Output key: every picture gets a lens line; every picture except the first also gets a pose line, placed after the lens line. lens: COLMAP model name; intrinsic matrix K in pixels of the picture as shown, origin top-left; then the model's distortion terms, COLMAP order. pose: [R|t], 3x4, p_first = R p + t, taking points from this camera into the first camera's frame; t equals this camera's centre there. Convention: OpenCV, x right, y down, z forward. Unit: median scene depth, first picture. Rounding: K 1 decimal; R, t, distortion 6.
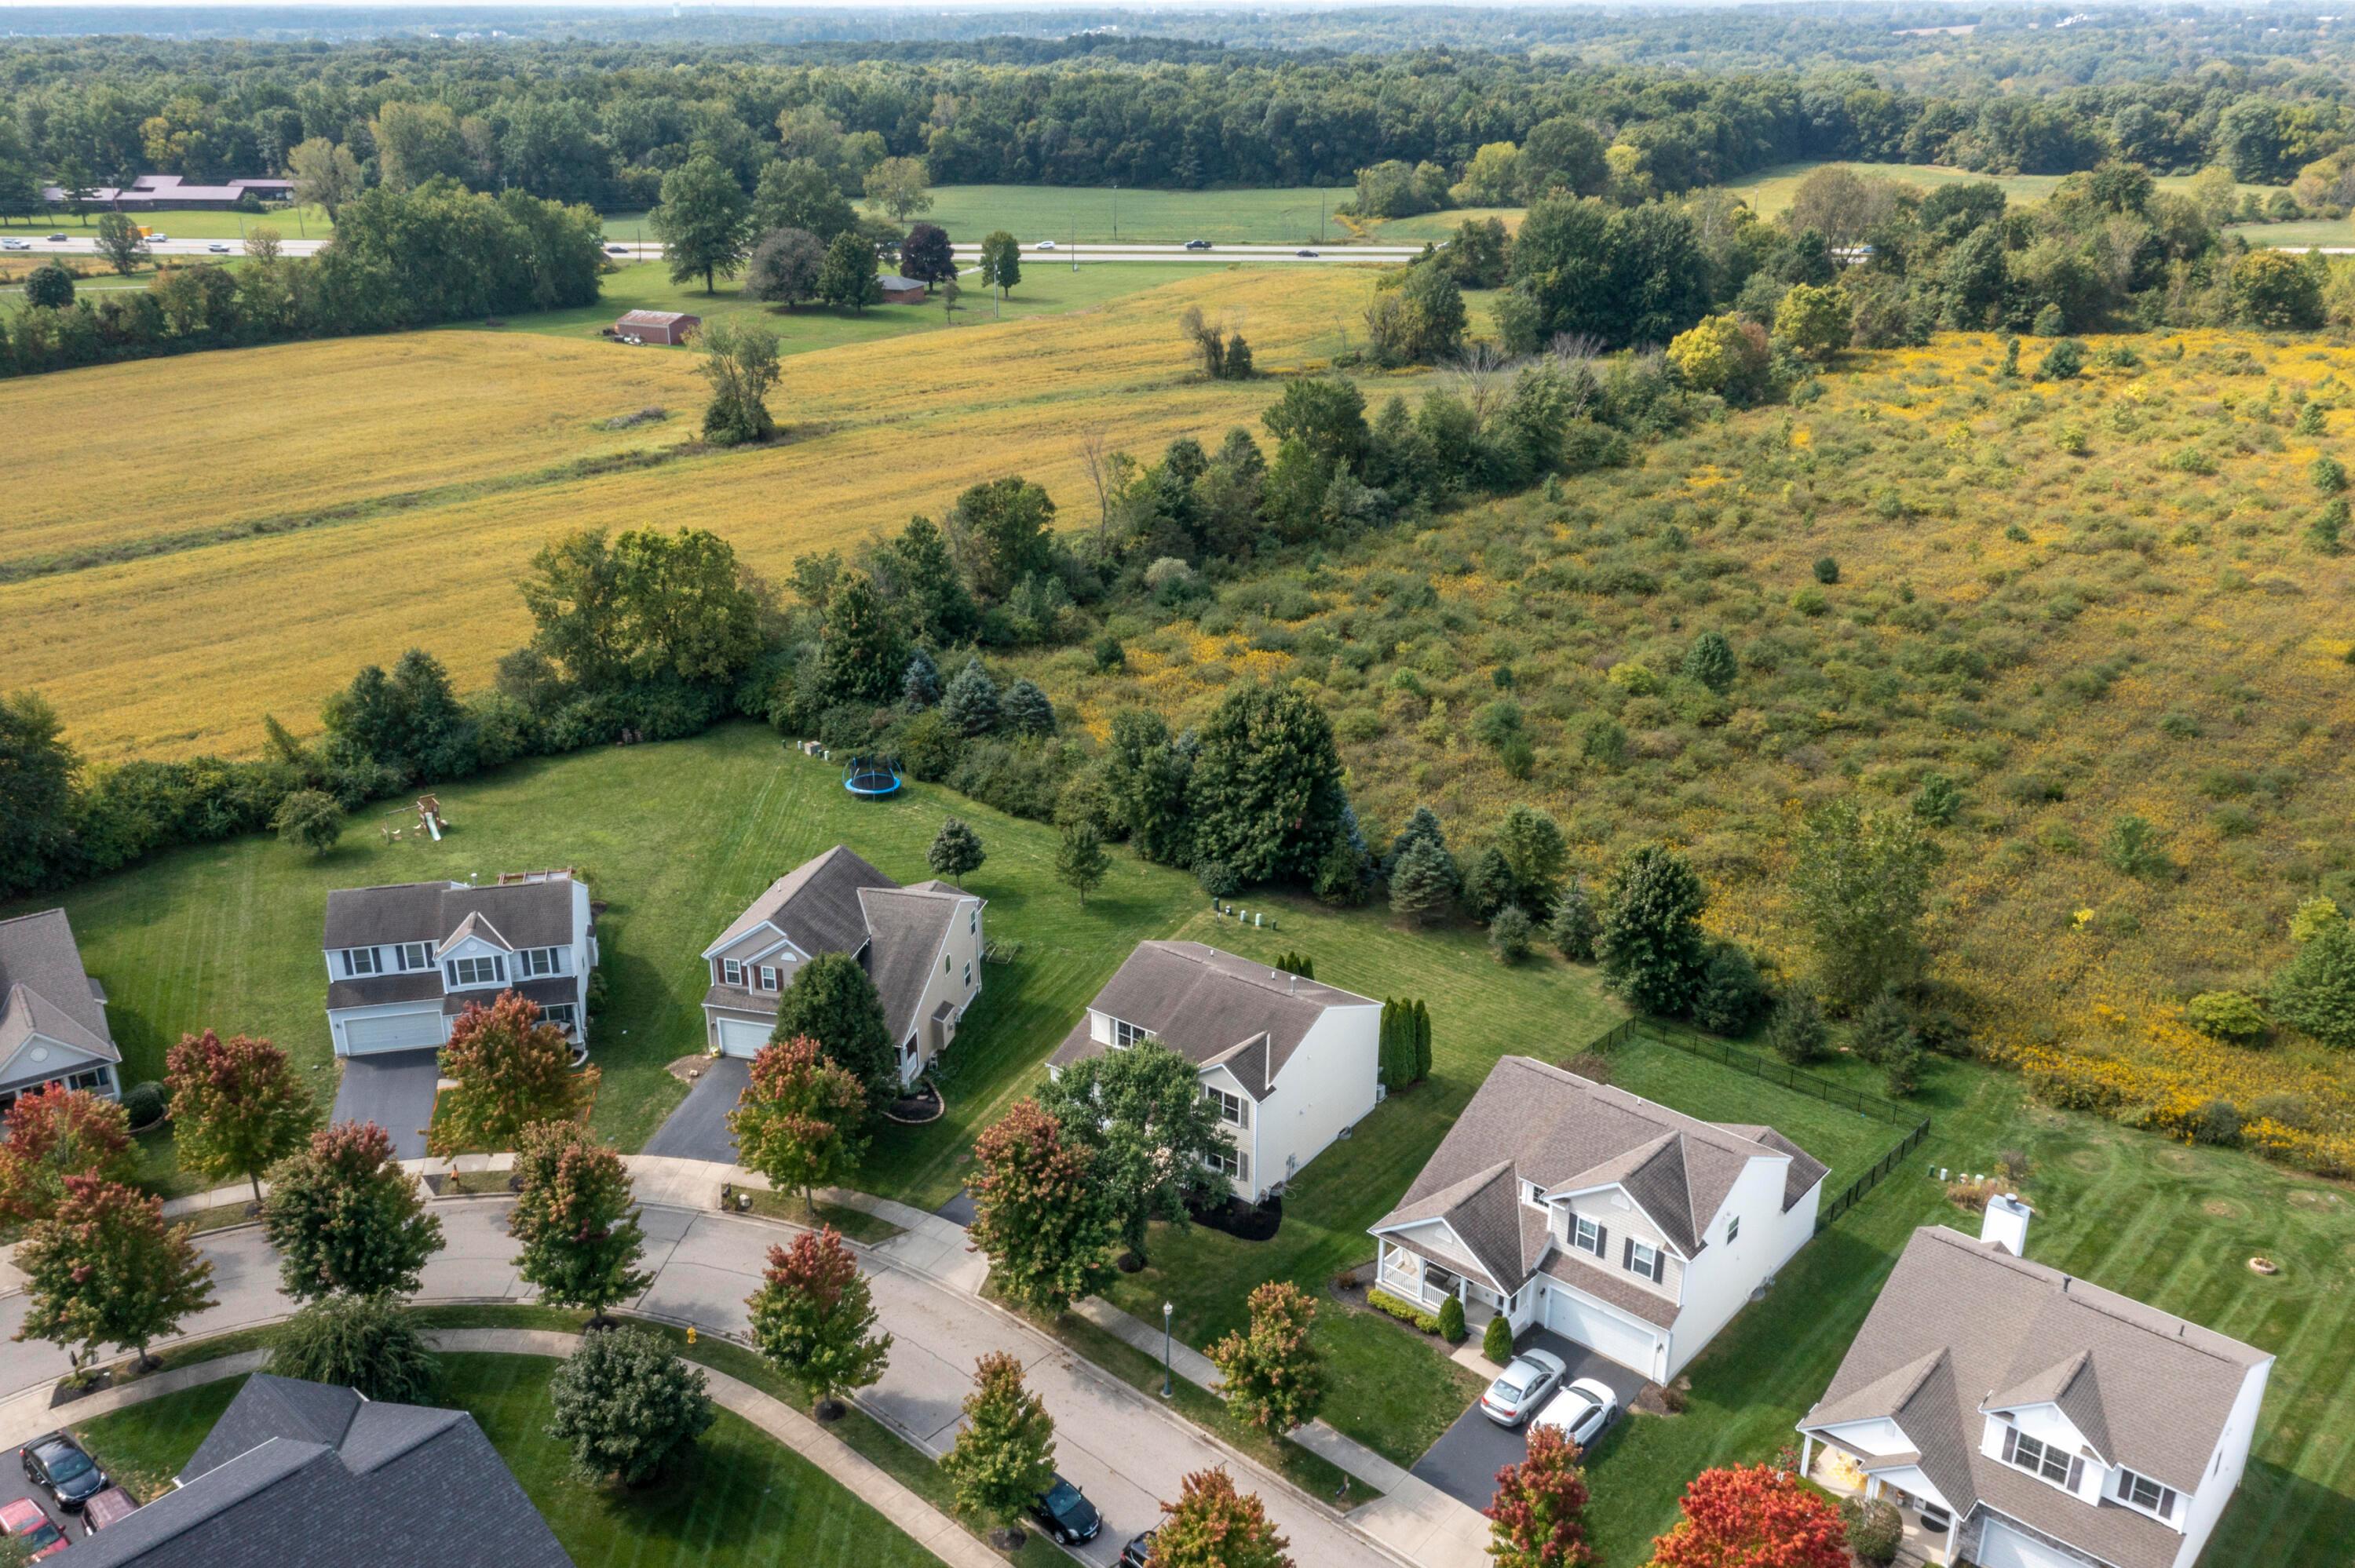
lens RADIAL K [[1938.6, 0, 1202.5], [0, 1938.6, 784.9], [0, 0, 1]] dist [-0.001320, 0.036679]
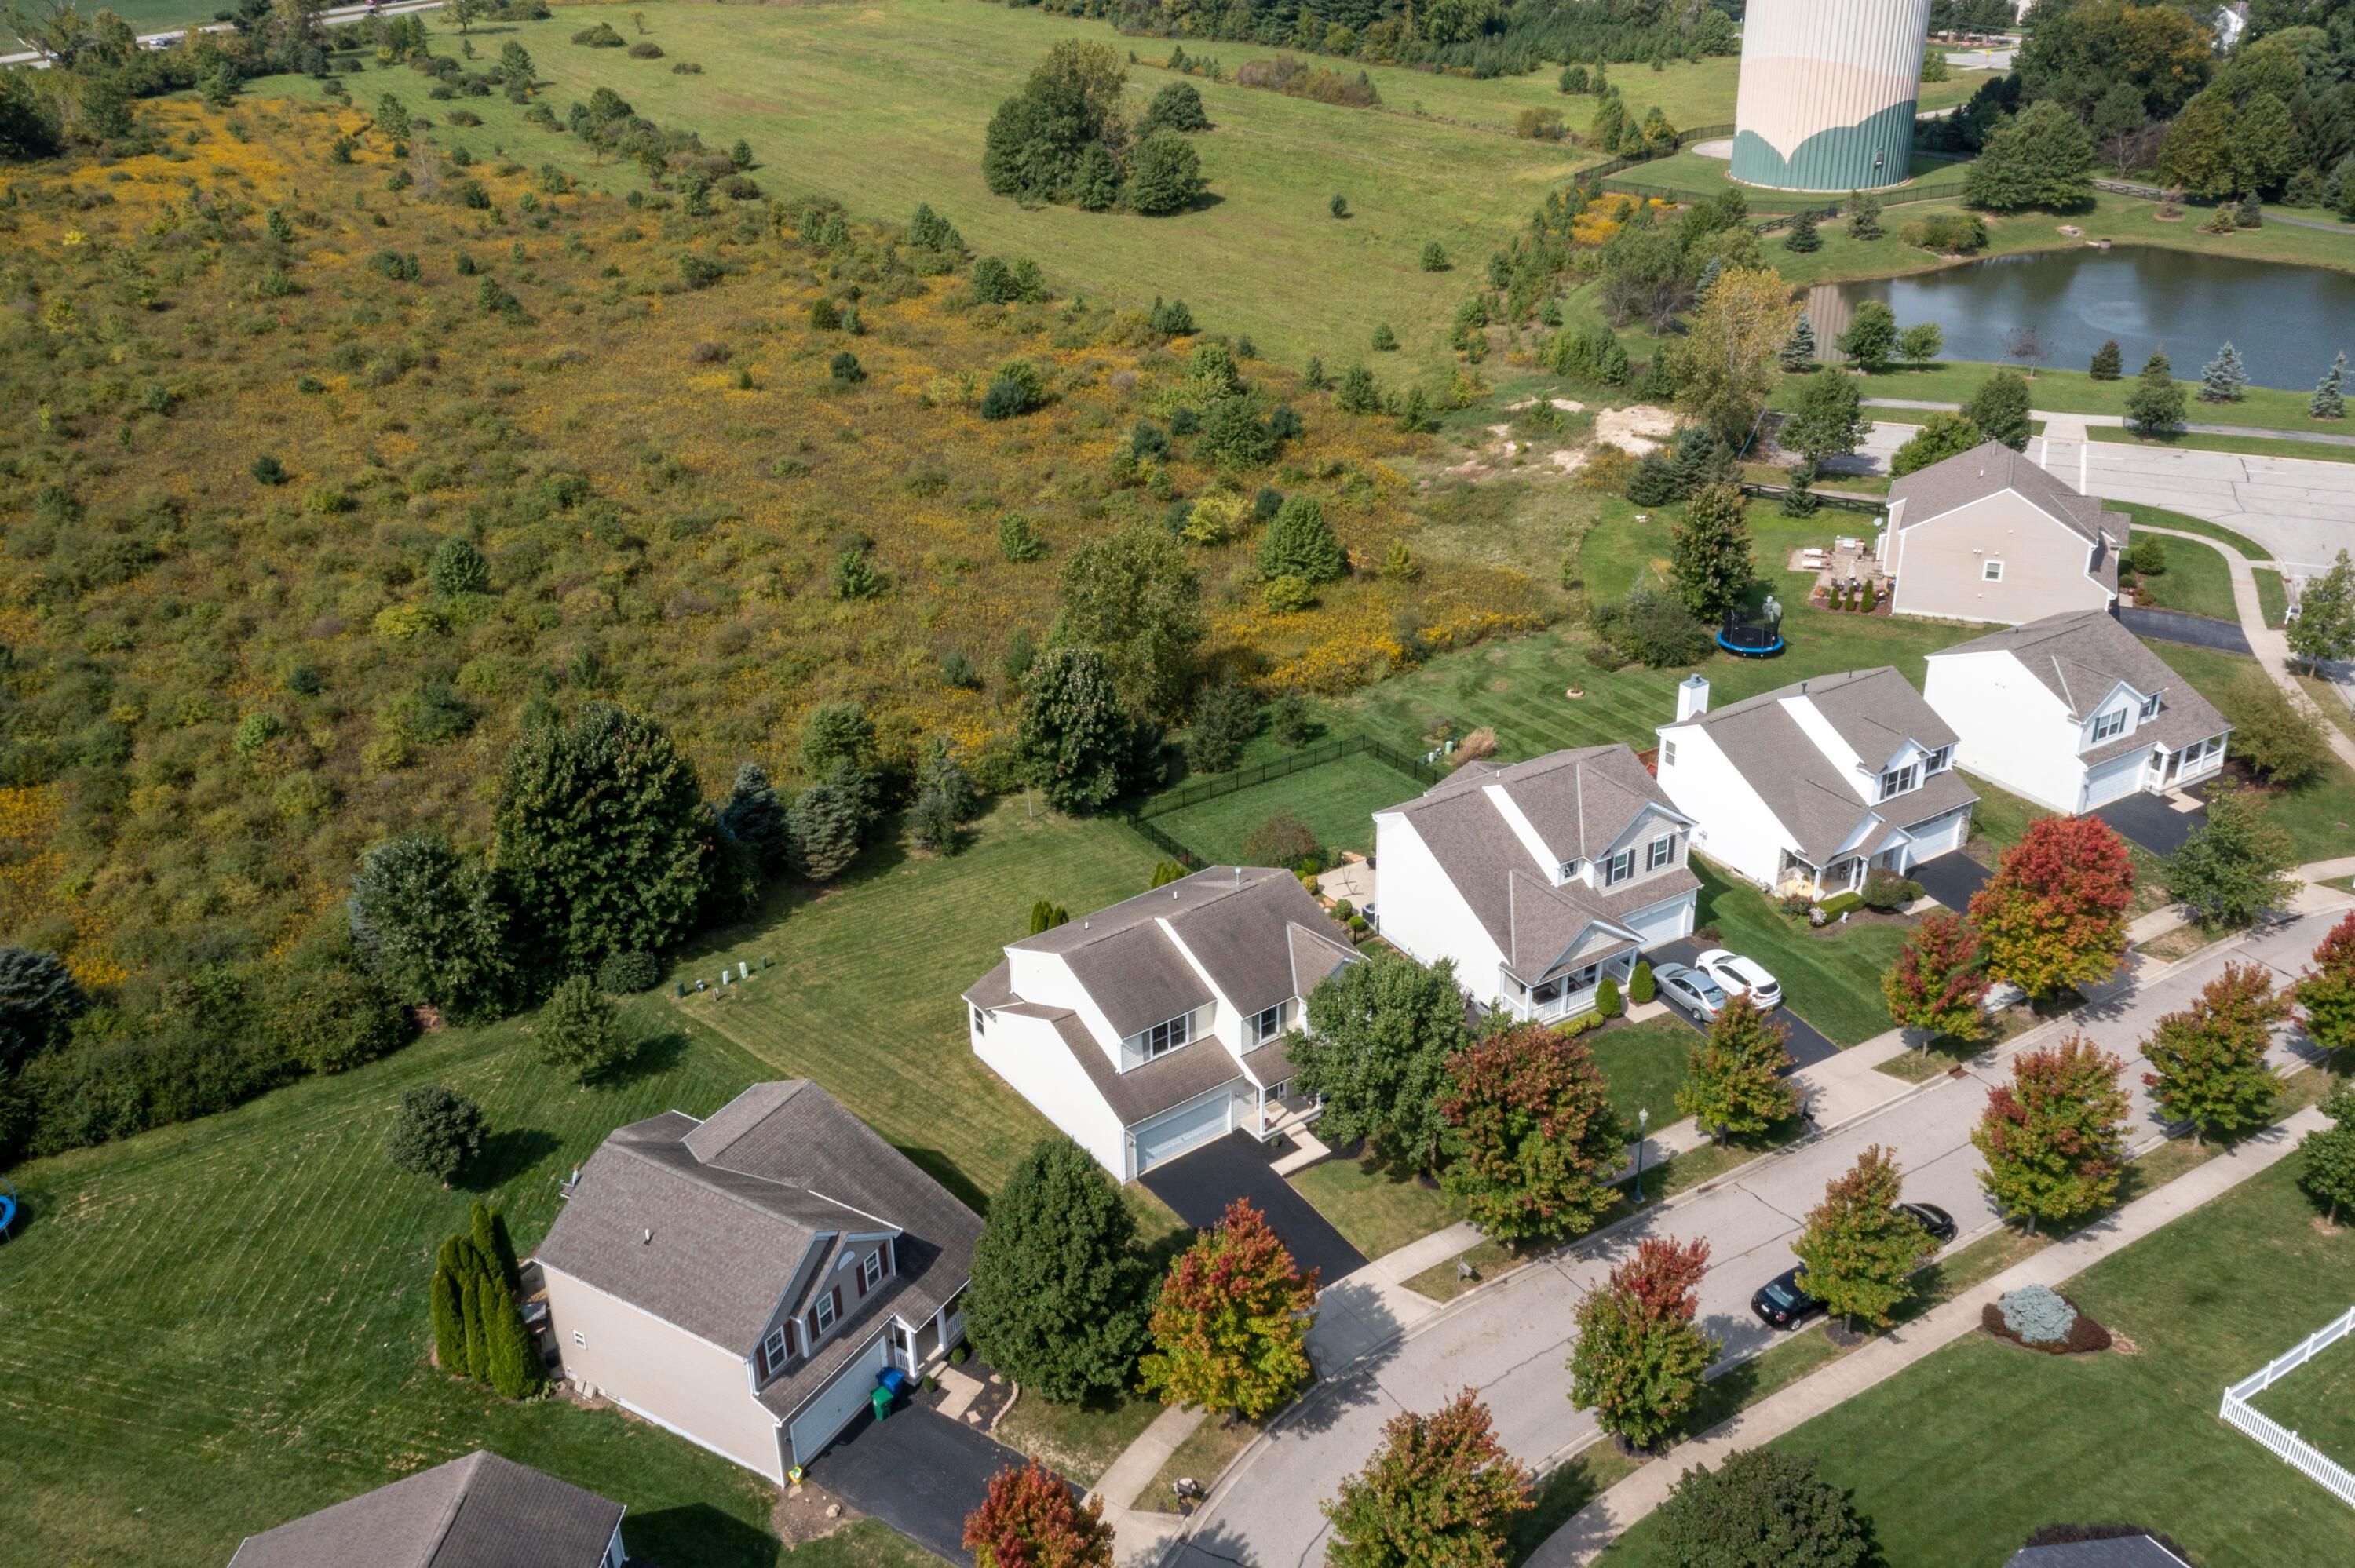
lens RADIAL K [[1938.6, 0, 1202.5], [0, 1938.6, 784.9], [0, 0, 1]] dist [-0.001320, 0.036679]
pose [[0.303852, -0.444192, 0.842833, -0.455861], [0.374260, 0.869194, 0.323159, -0.151337], [-0.876130, 0.217246, 0.430350, 0.397113]]
